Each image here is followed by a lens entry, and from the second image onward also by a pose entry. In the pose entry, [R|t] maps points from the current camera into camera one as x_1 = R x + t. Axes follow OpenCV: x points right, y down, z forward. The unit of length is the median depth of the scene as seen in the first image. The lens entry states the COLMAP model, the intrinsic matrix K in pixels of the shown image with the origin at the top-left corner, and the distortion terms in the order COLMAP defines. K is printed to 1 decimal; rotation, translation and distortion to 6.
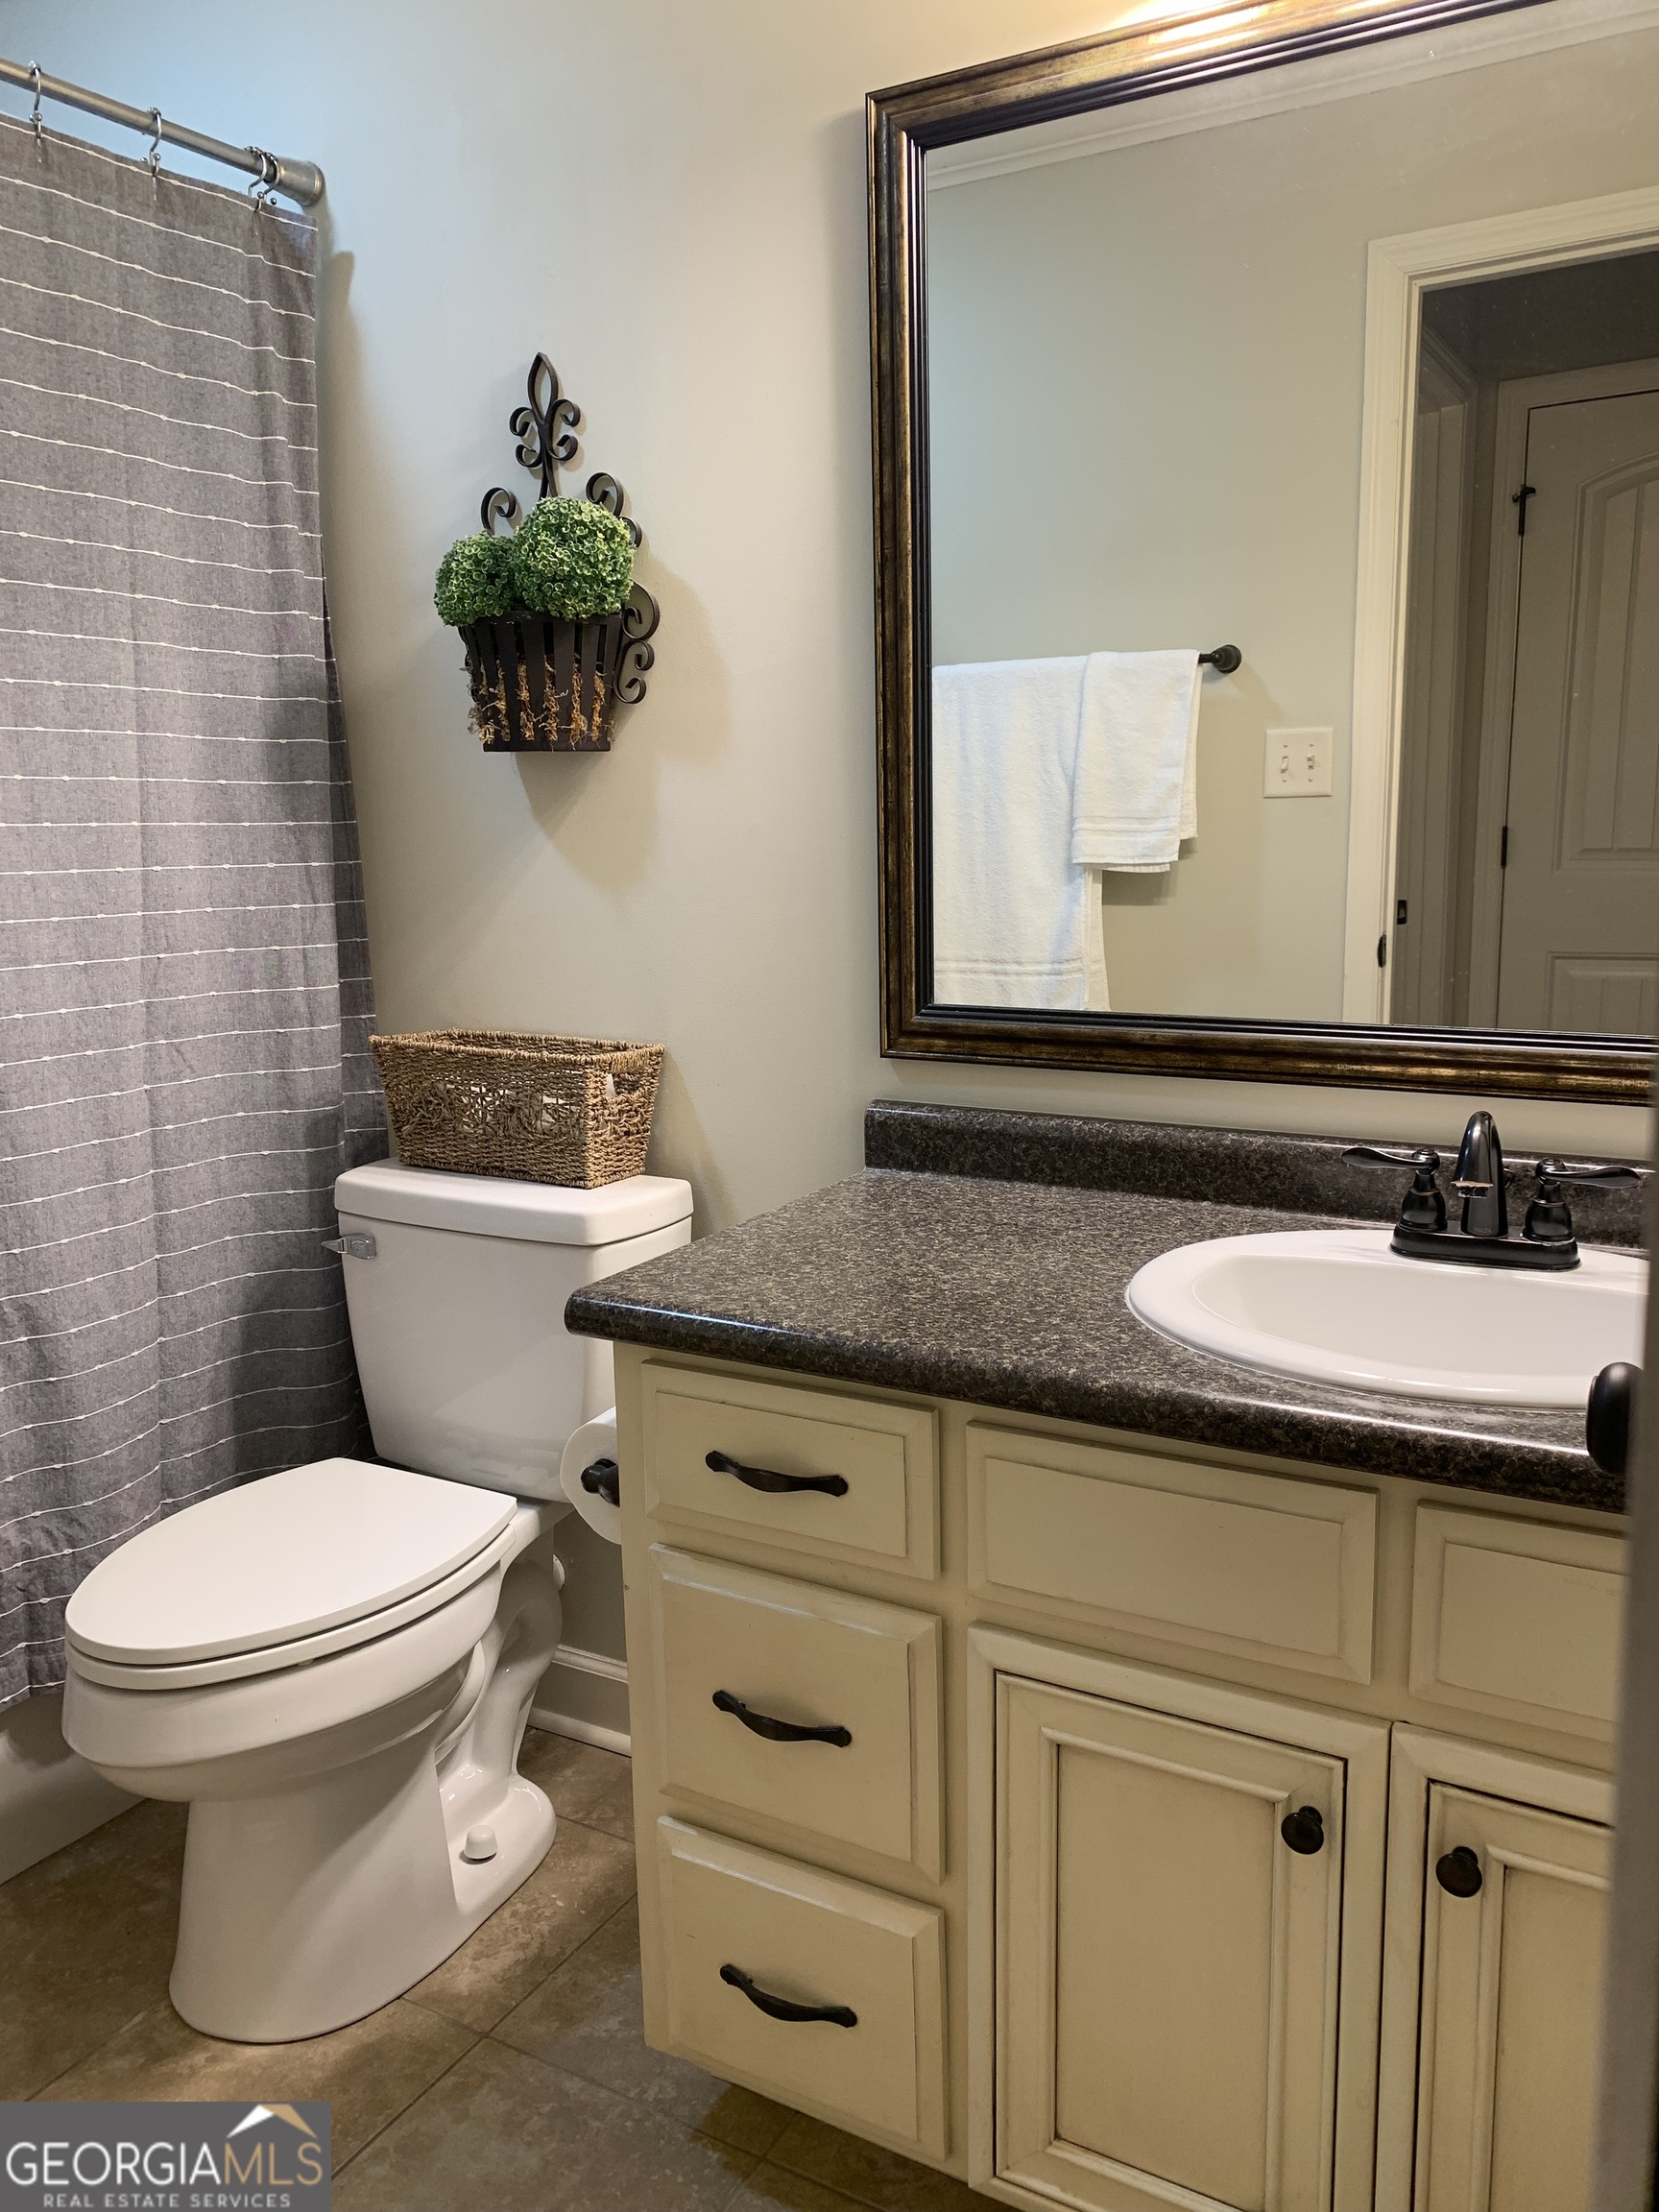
lens RADIAL K [[1698.8, 0, 830.4], [0, 1698.8, 1104.2], [0, 0, 1]] dist [0.054112, -0.072820]
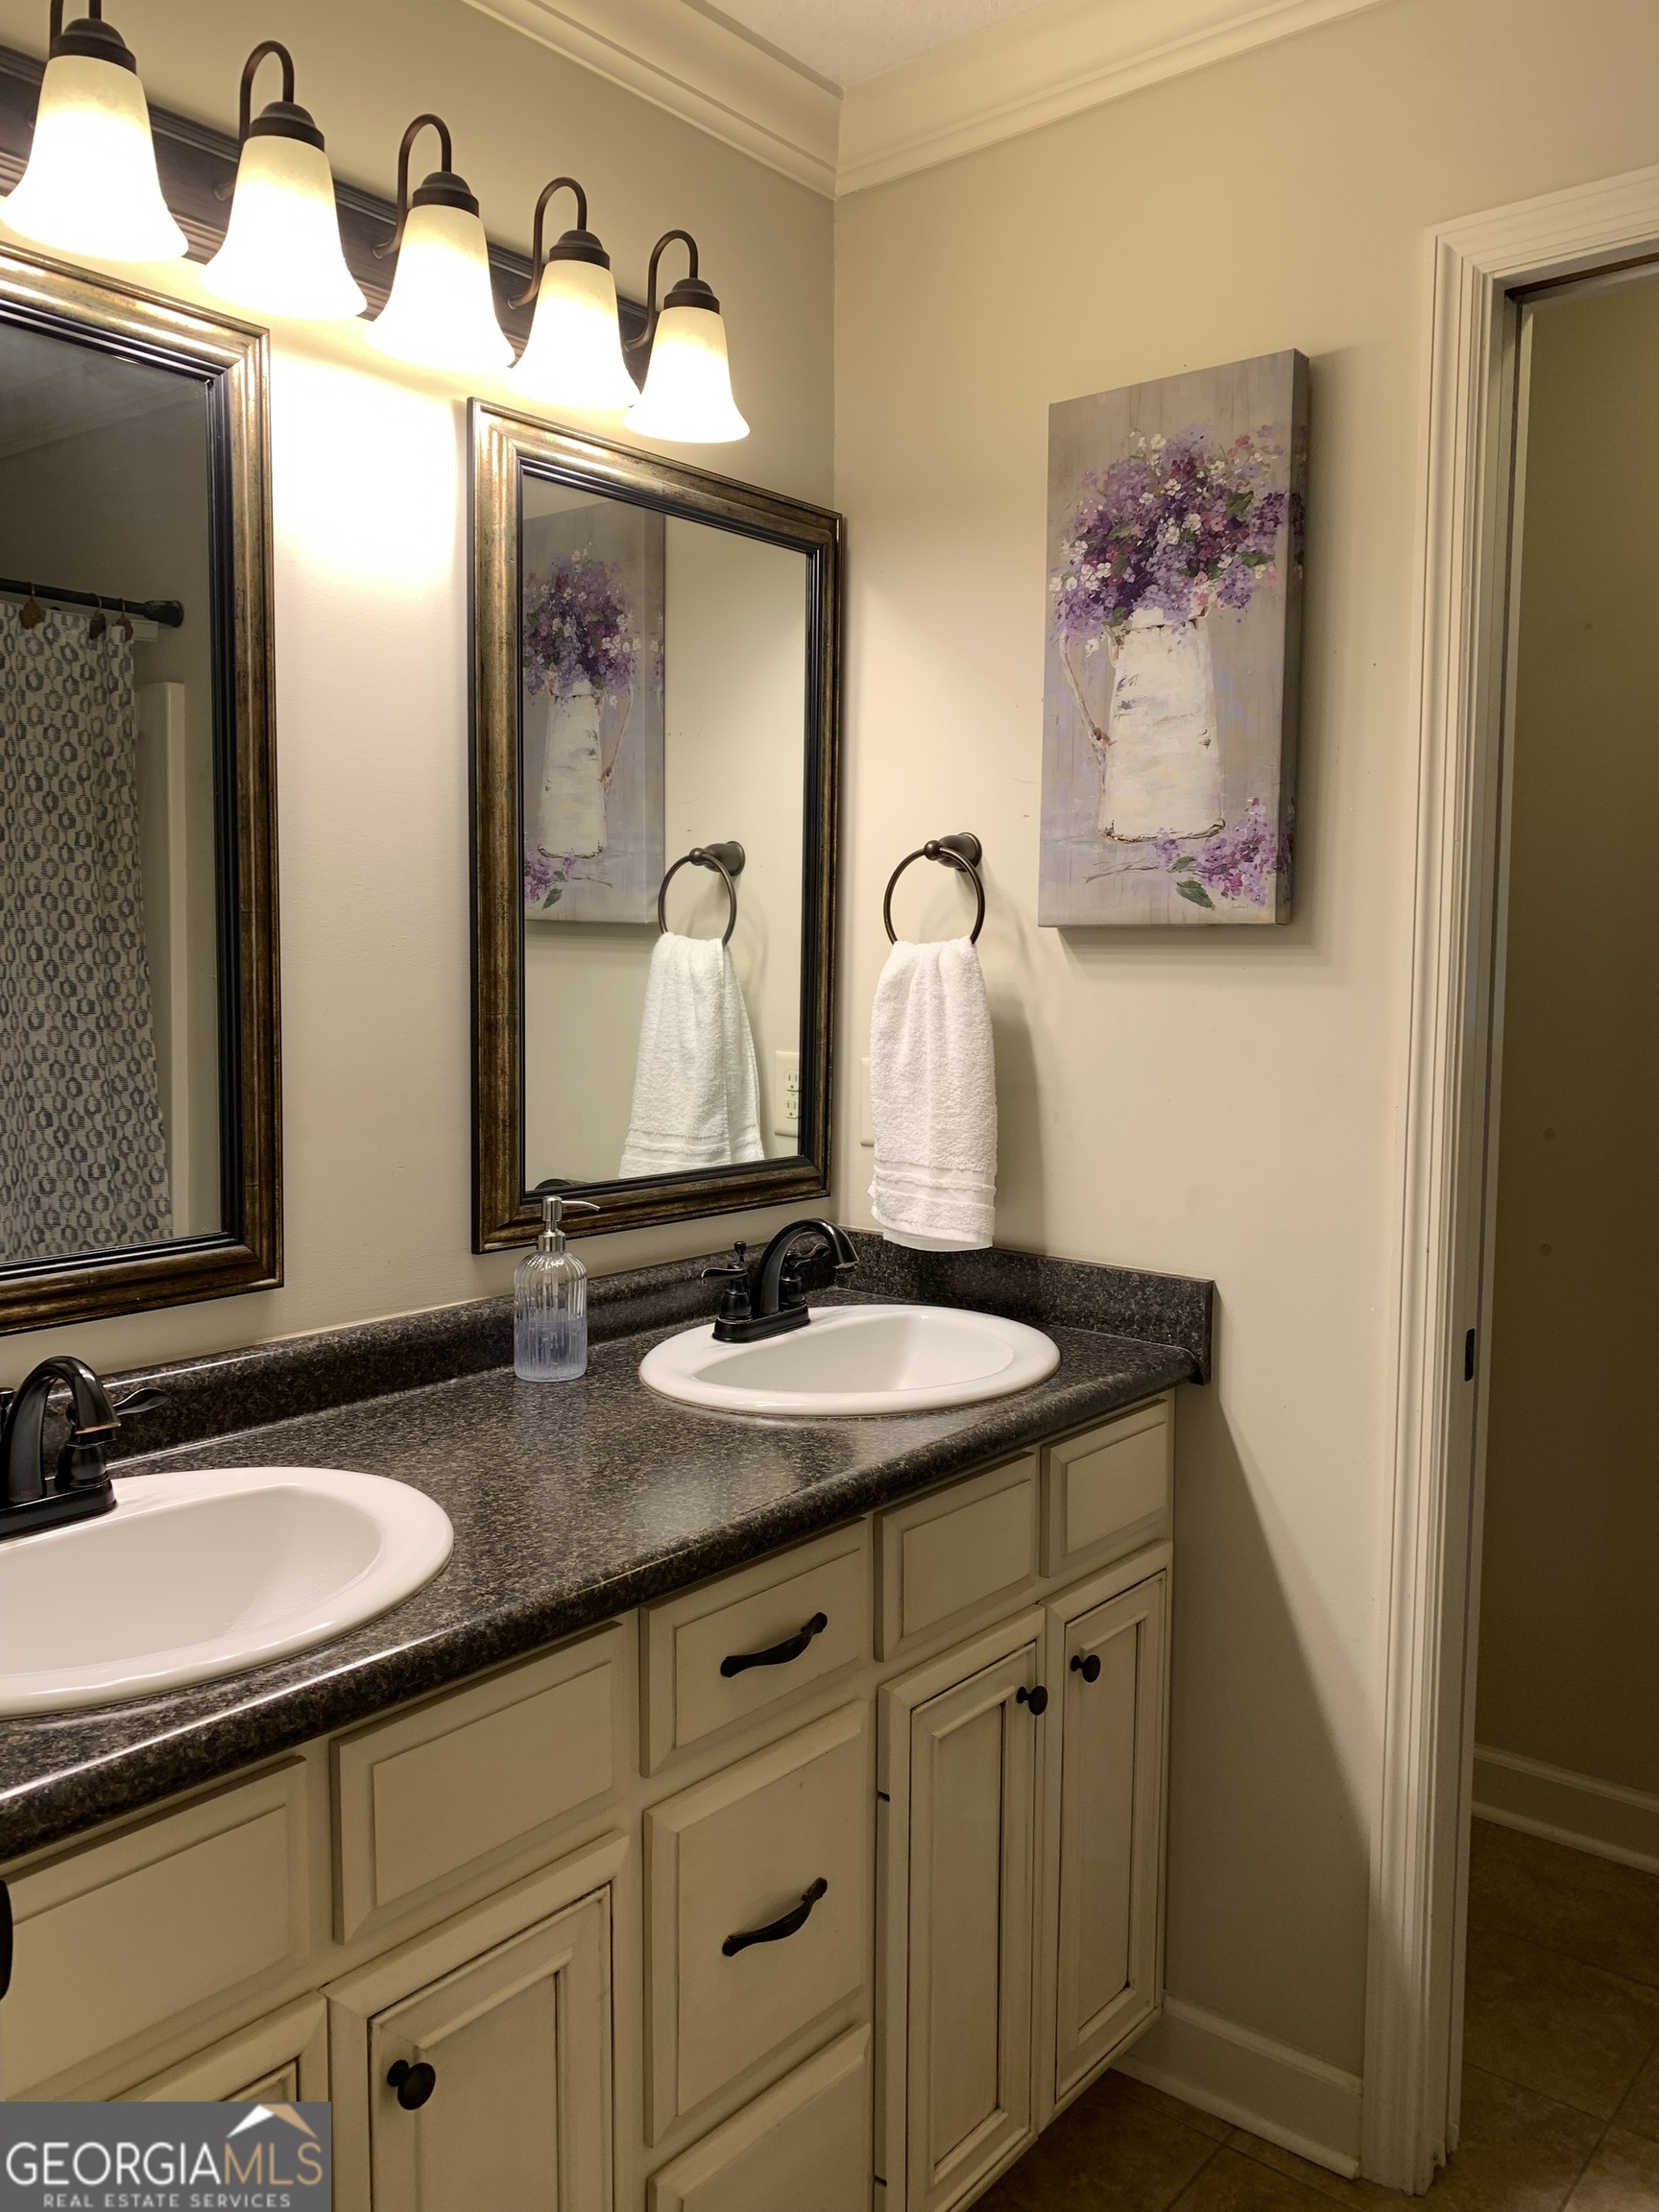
lens RADIAL K [[1698.8, 0, 830.4], [0, 1698.8, 1106.0], [0, 0, 1]] dist [0.054112, -0.072820]
pose [[0.127683, -0.062812, 0.989824, -0.867983], [0.168378, 0.984879, 0.040778, -0.125831], [-0.977418, 0.161458, 0.136328, 0.662745]]
